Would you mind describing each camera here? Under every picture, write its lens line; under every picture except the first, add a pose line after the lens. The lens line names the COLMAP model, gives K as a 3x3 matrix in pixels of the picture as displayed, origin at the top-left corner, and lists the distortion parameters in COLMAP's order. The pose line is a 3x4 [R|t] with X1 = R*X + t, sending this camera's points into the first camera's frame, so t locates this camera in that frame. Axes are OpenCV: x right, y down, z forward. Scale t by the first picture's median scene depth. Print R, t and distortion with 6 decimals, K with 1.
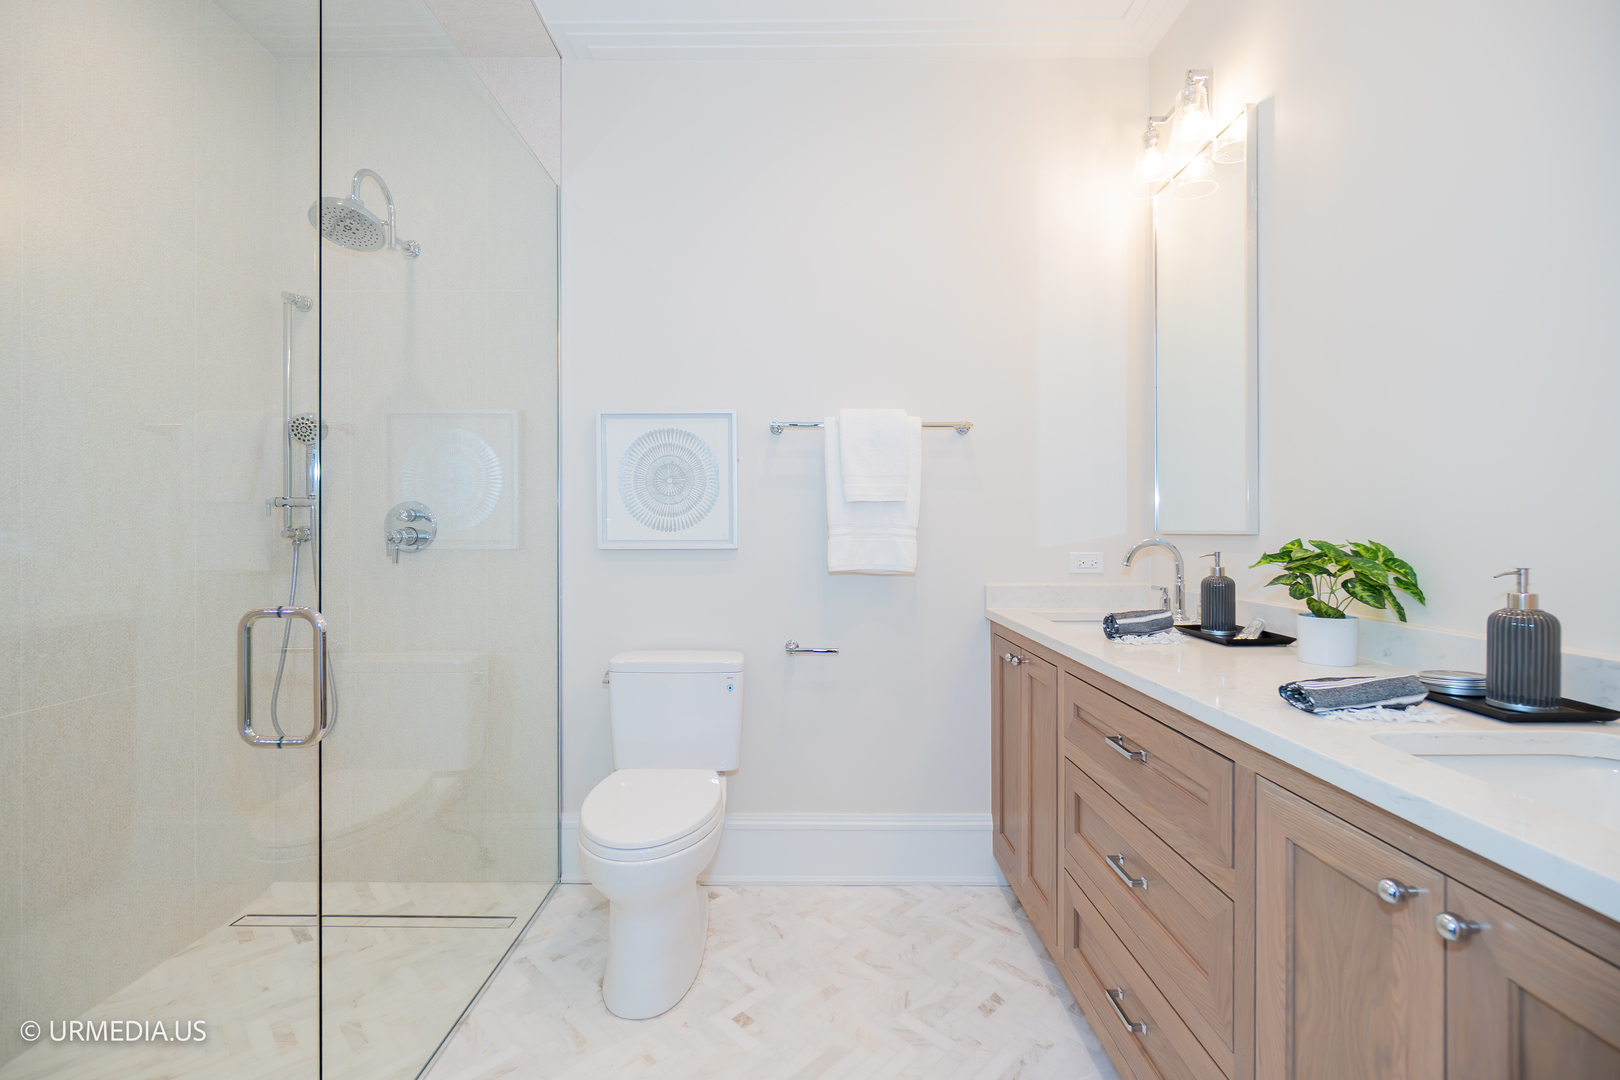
lens RADIAL K [[694.7, 0, 822.4], [0, 694.7, 532.5], [0, 0, 1]] dist [-0.003015, -0.000064]
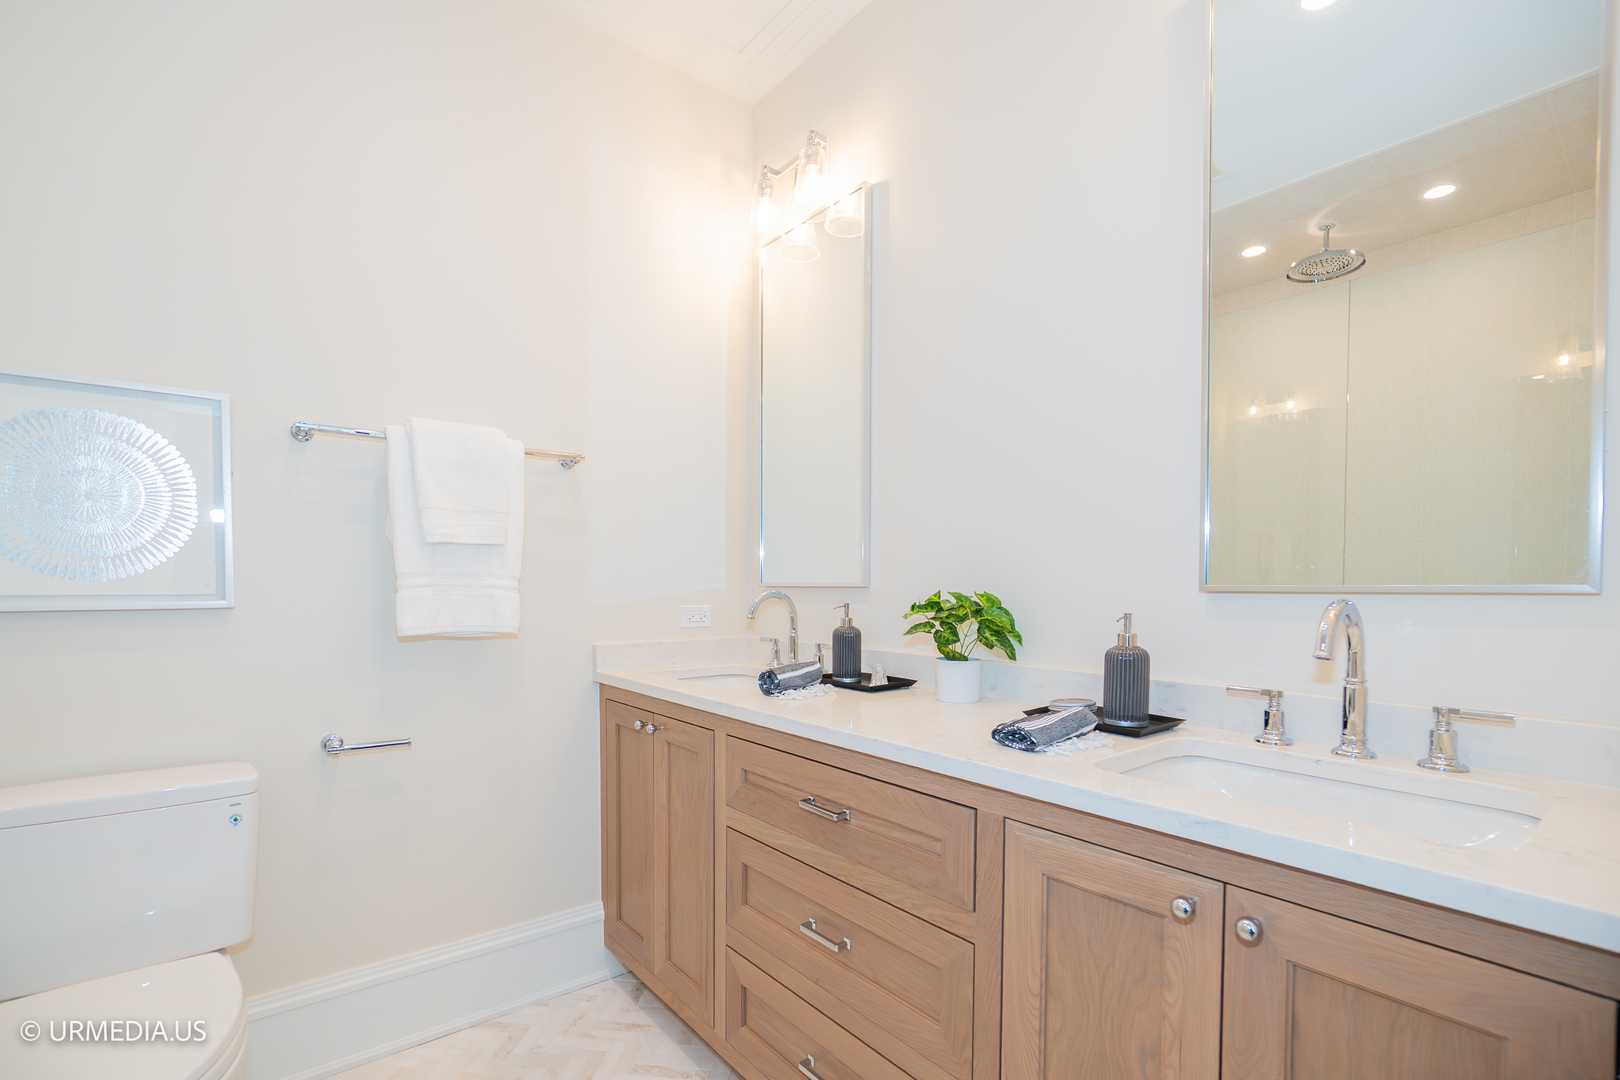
lens RADIAL K [[712.9, 0, 808.1], [0, 712.9, 605.3], [0, 0, 1]] dist [-0.005052, -0.000350]
pose [[0.797951, -0.013994, 0.602560, -0.132204], [-0.003042, 0.999624, 0.027245, 0.001664], [-0.602715, -0.023574, 0.797608, 0.182226]]
